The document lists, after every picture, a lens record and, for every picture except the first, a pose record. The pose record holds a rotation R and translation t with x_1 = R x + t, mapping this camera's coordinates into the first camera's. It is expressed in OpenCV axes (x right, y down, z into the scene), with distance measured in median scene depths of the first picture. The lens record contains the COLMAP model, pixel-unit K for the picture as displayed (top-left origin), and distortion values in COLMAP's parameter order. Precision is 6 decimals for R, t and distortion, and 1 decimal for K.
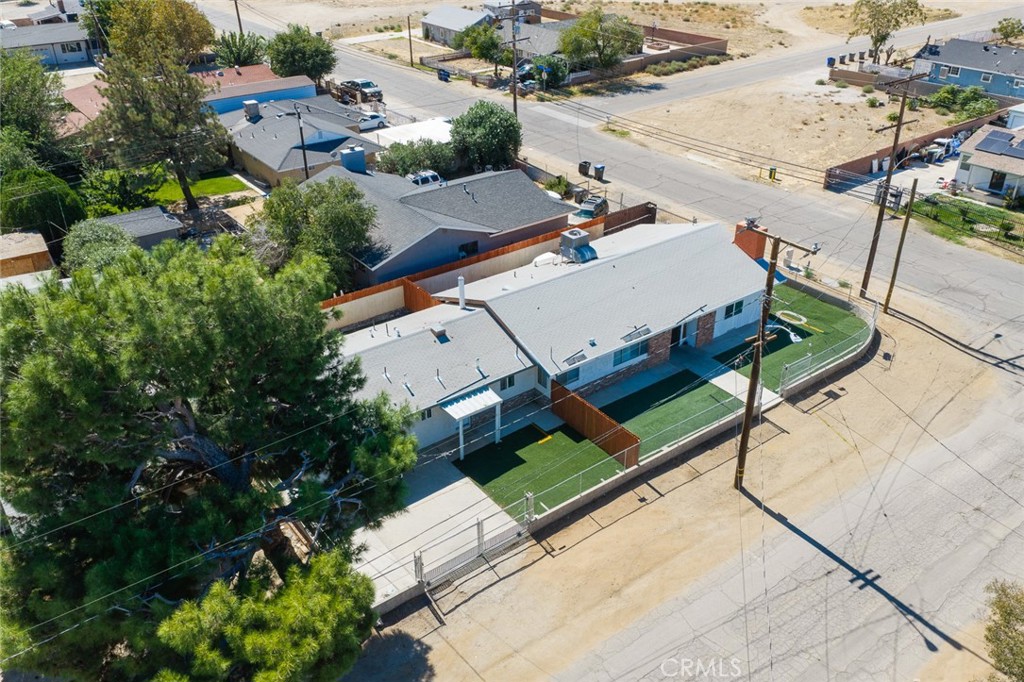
lens RADIAL K [[851.1, 0, 517.3], [0, 851.1, 336.1], [0, 0, 1]] dist [0.044891, -0.018804]
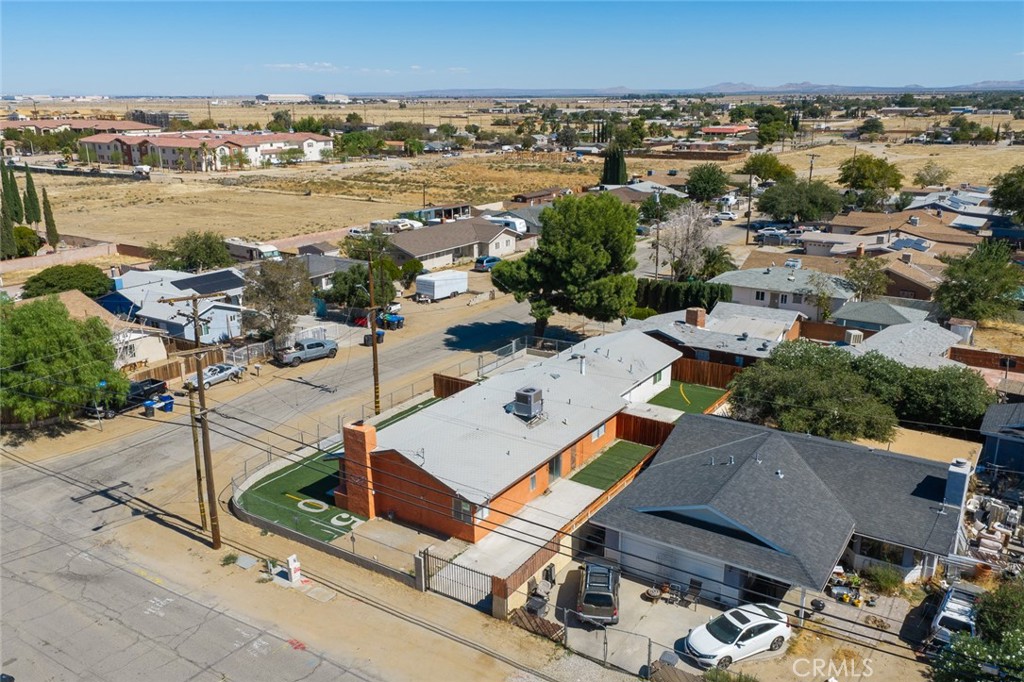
lens RADIAL K [[851.1, 0, 517.3], [0, 851.1, 336.1], [0, 0, 1]] dist [0.044891, -0.018804]
pose [[-0.939790, 0.099790, -0.326859, 0.463249], [-0.162839, 0.710116, 0.684995, -0.985543], [0.300463, 0.696977, -0.651111, 1.809519]]
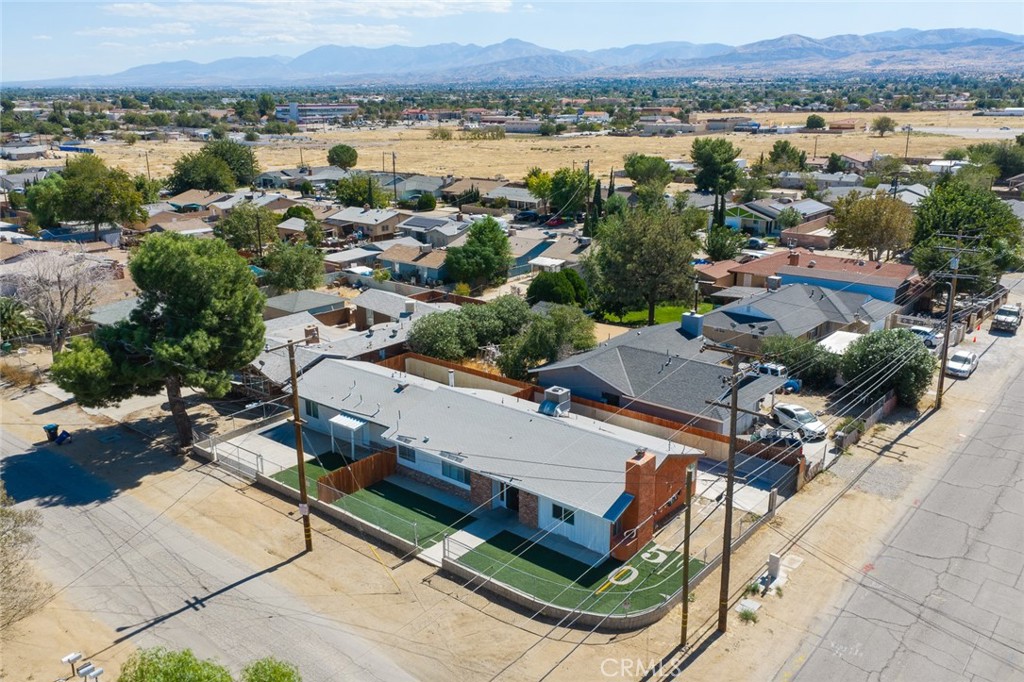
lens RADIAL K [[851.1, 0, 517.3], [0, 851.1, 336.1], [0, 0, 1]] dist [0.044891, -0.018804]
pose [[0.231415, 0.275129, -0.933141, 1.191160], [-0.470084, 0.871392, 0.140344, -0.348083], [0.851744, 0.406177, 0.330987, 0.615240]]
